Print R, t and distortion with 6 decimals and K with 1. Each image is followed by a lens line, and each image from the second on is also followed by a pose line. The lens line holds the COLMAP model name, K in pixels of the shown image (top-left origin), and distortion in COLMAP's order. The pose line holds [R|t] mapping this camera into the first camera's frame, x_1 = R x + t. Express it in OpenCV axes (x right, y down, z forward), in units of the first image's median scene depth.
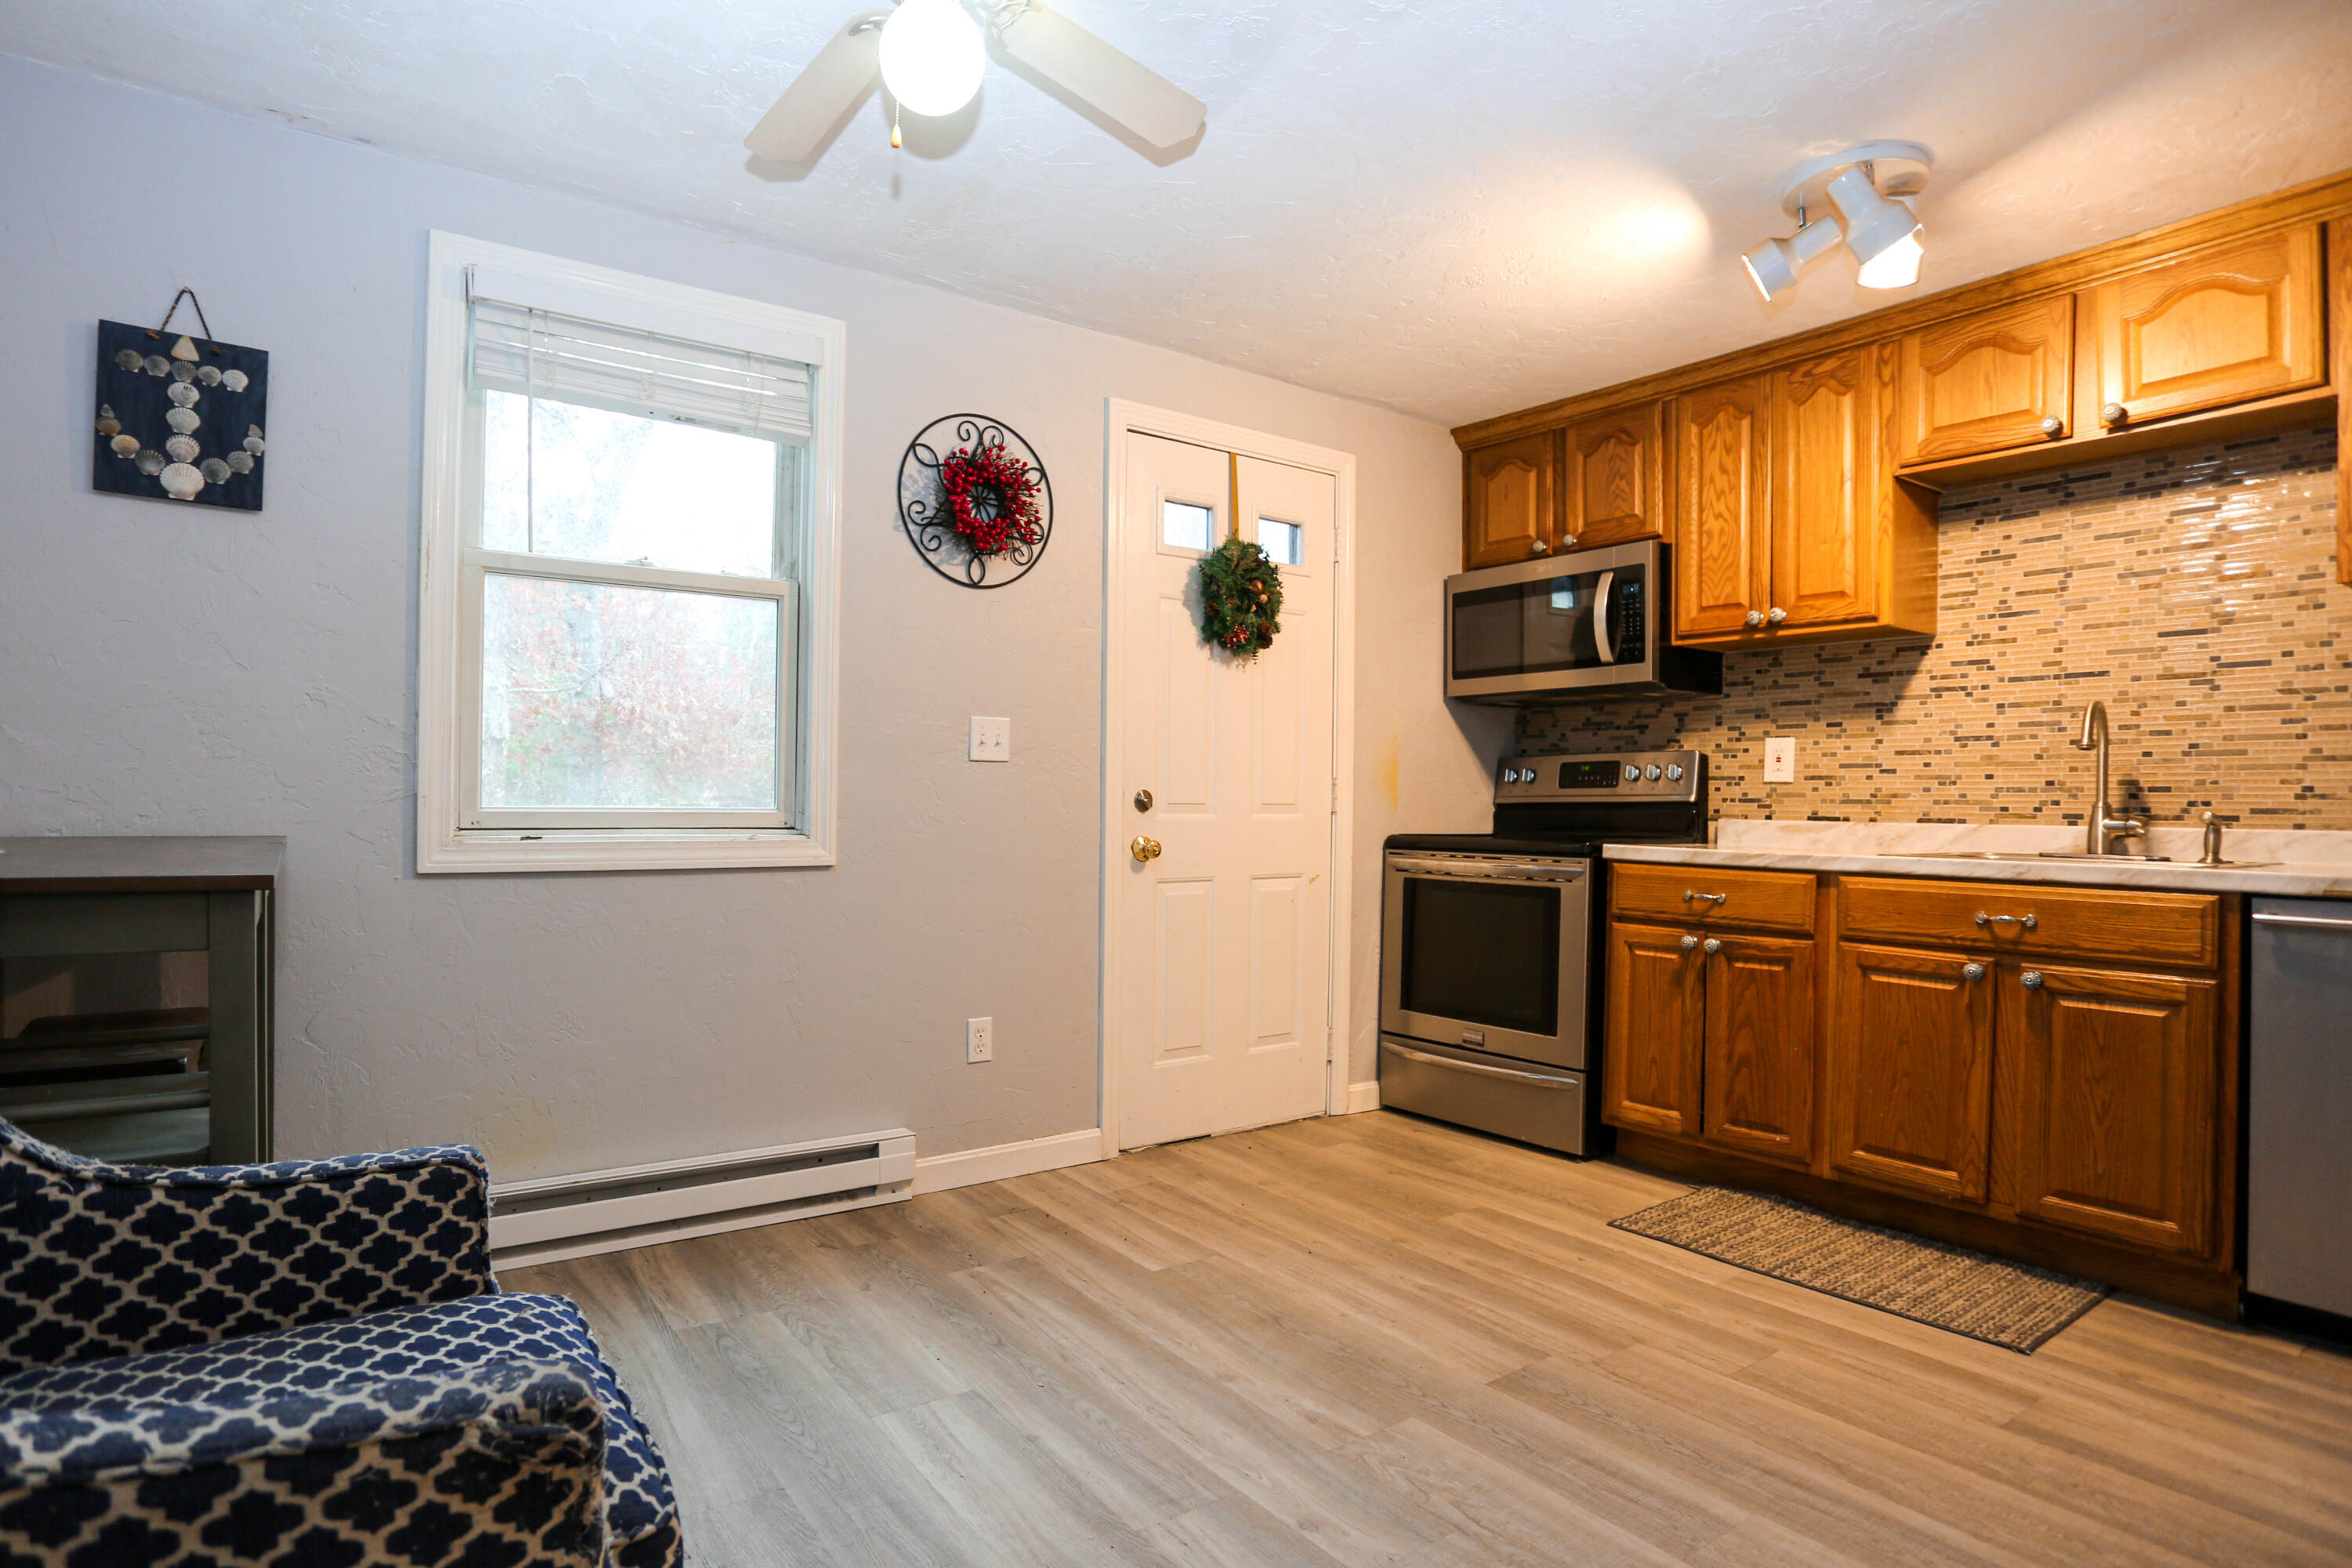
lens RADIAL K [[1284.3, 0, 1171.9], [0, 1284.3, 810.5], [0, 0, 1]] dist [0.002144, 0.002884]
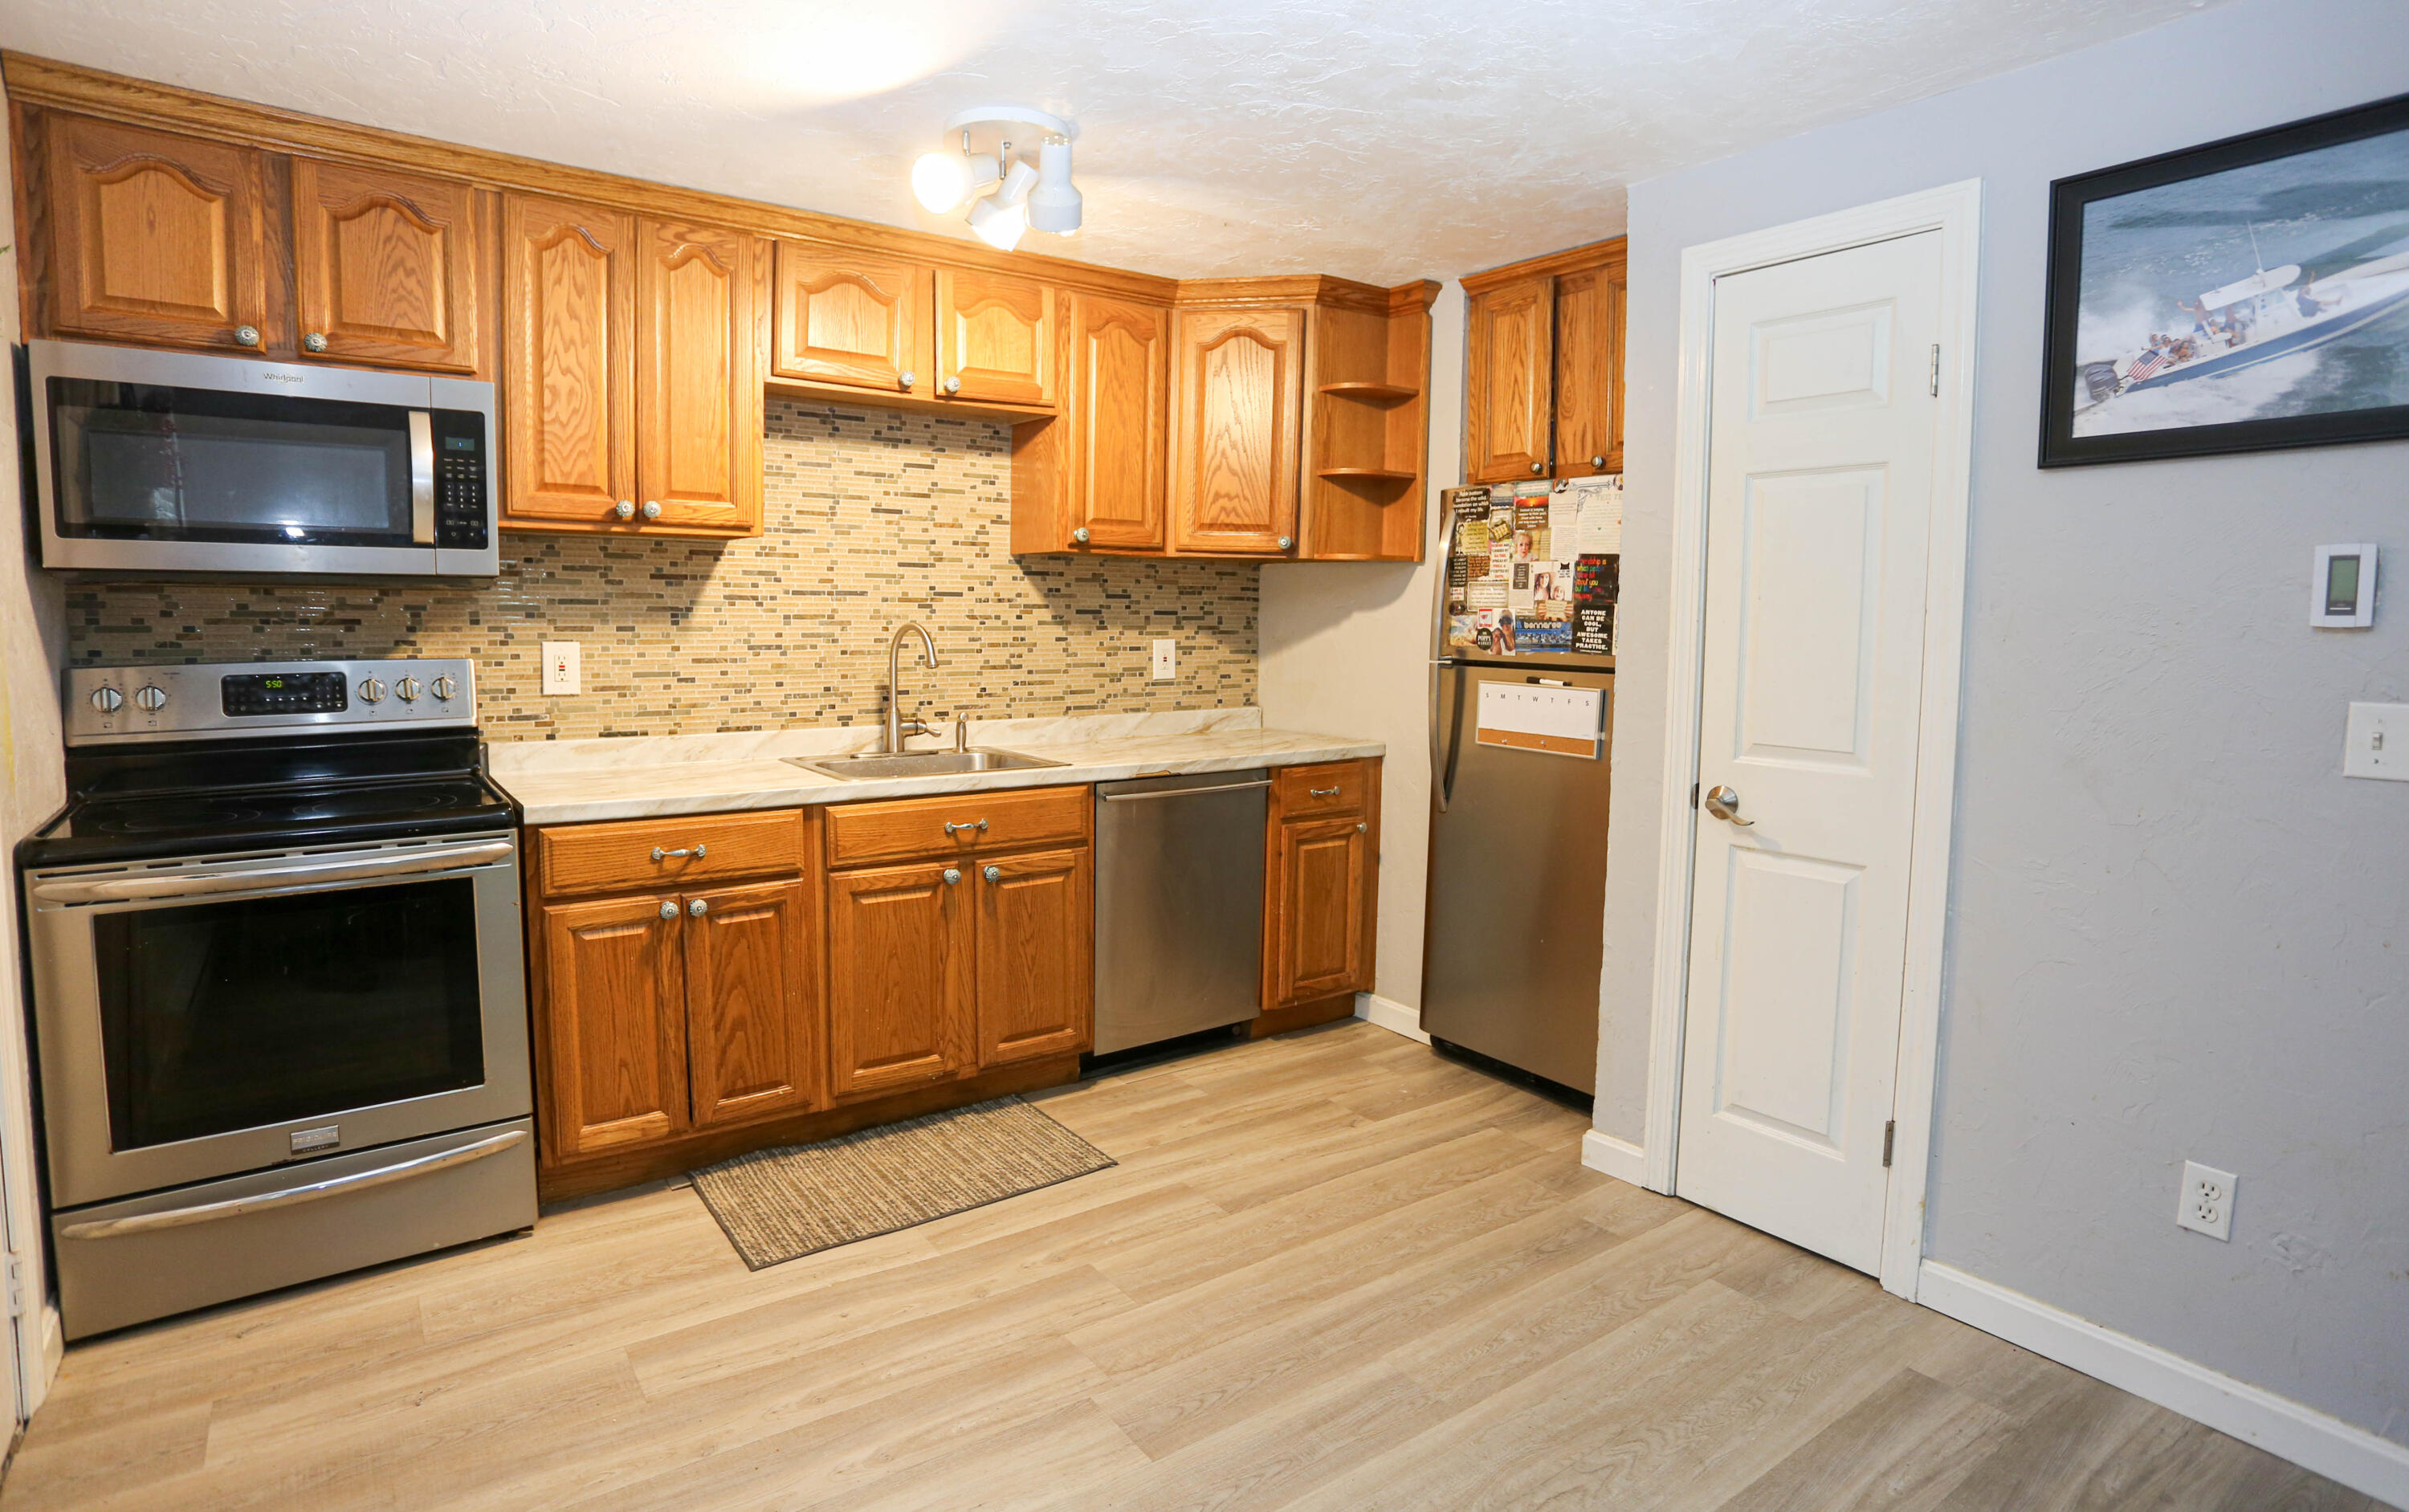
lens RADIAL K [[1236.4, 0, 1199.2], [0, 1236.4, 729.6], [0, 0, 1]] dist [-0.086583, 0.045166]
pose [[0.016122, -0.104771, 0.994366, -0.355223], [-0.007165, 0.994457, 0.104897, -0.096588], [-0.999844, -0.008816, 0.015282, 0.641818]]
